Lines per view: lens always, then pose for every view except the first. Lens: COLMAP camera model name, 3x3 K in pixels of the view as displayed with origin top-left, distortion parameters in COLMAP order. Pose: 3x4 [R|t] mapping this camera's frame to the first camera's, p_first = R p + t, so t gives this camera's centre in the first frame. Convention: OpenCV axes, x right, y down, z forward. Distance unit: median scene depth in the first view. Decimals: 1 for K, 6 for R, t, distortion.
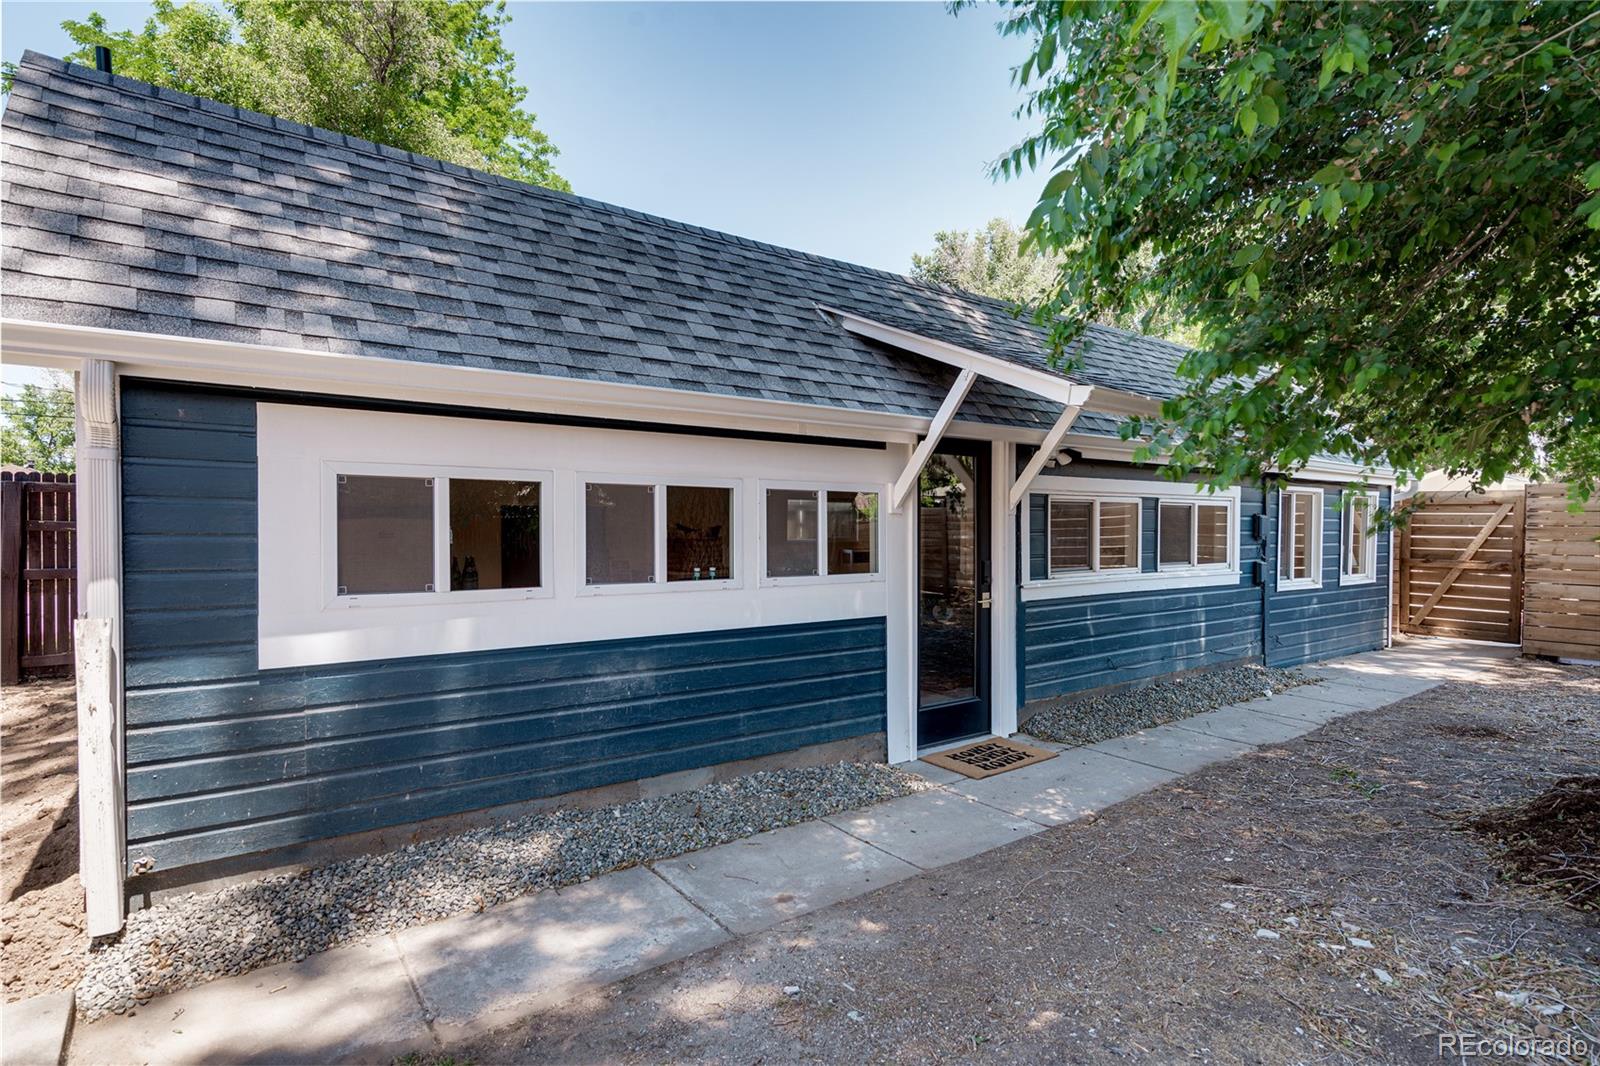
lens RADIAL K [[808.3, 0, 806.1], [0, 808.3, 524.9], [0, 0, 1]] dist [-0.000661, 0.000056]
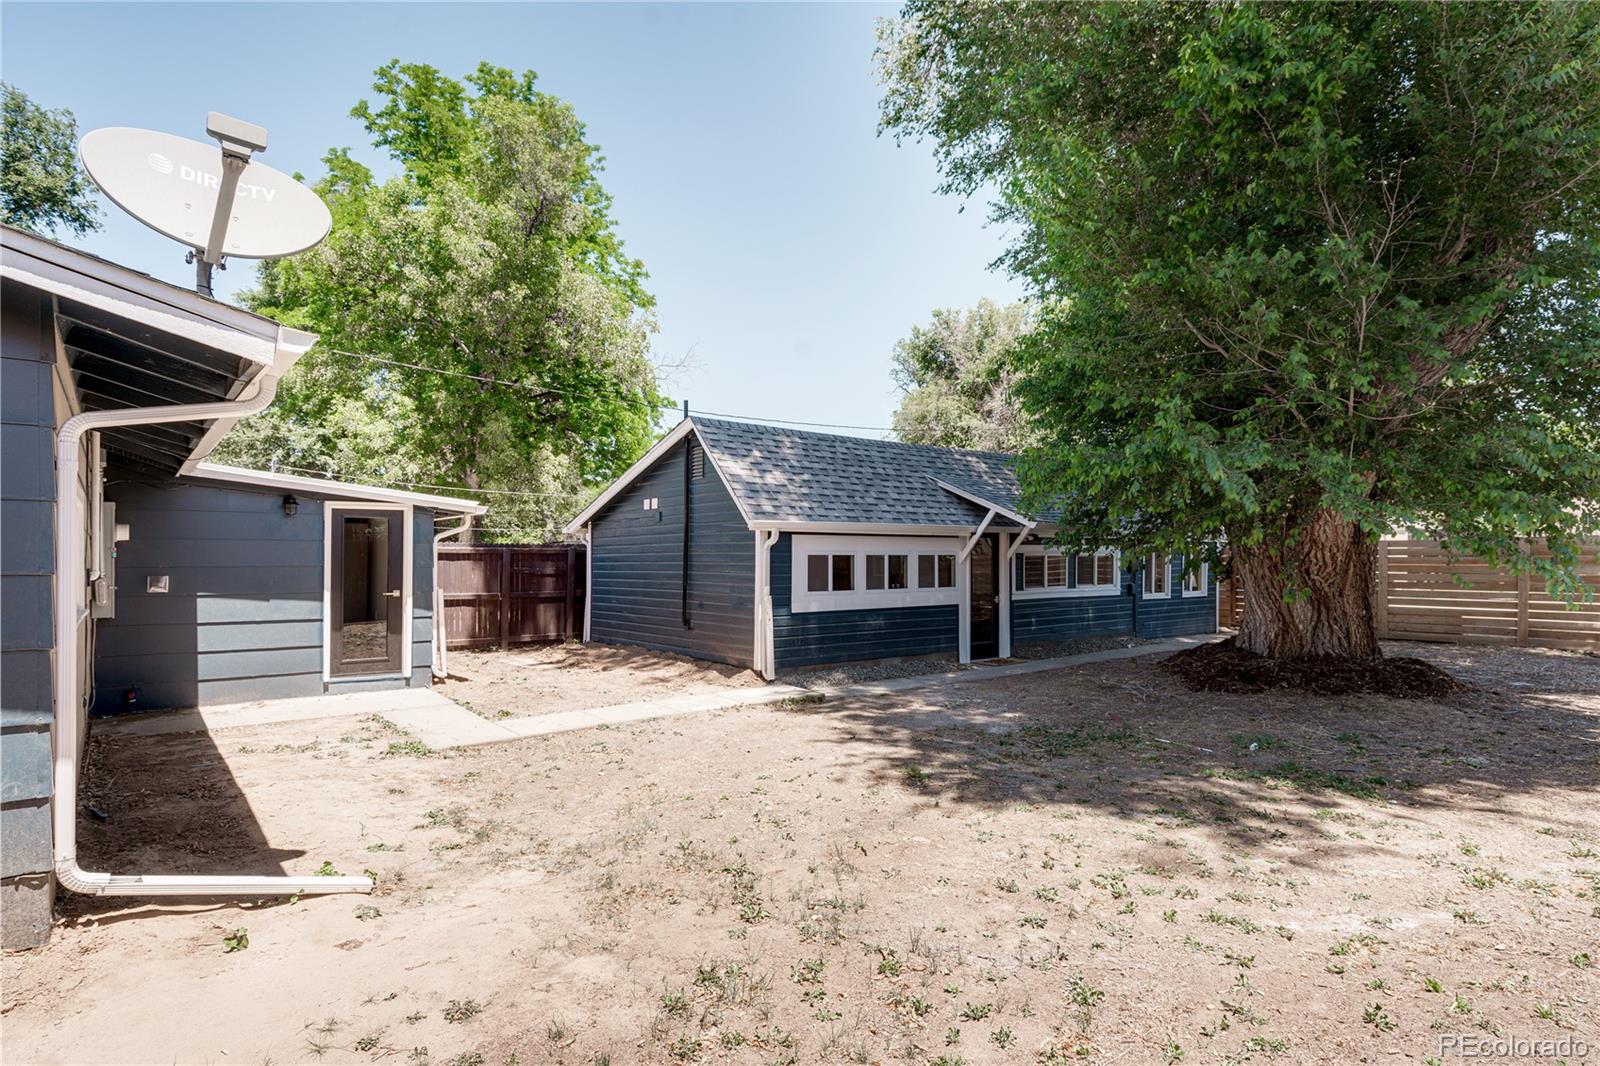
lens RADIAL K [[887.2, 0, 798.7], [0, 887.2, 572.0], [0, 0, 1]] dist [-0.021908, -0.001038]
pose [[0.999445, -0.007302, 0.032511, -0.474481], [0.006818, 0.999865, 0.014966, -0.030696], [-0.032615, -0.014736, 0.999359, -1.686697]]
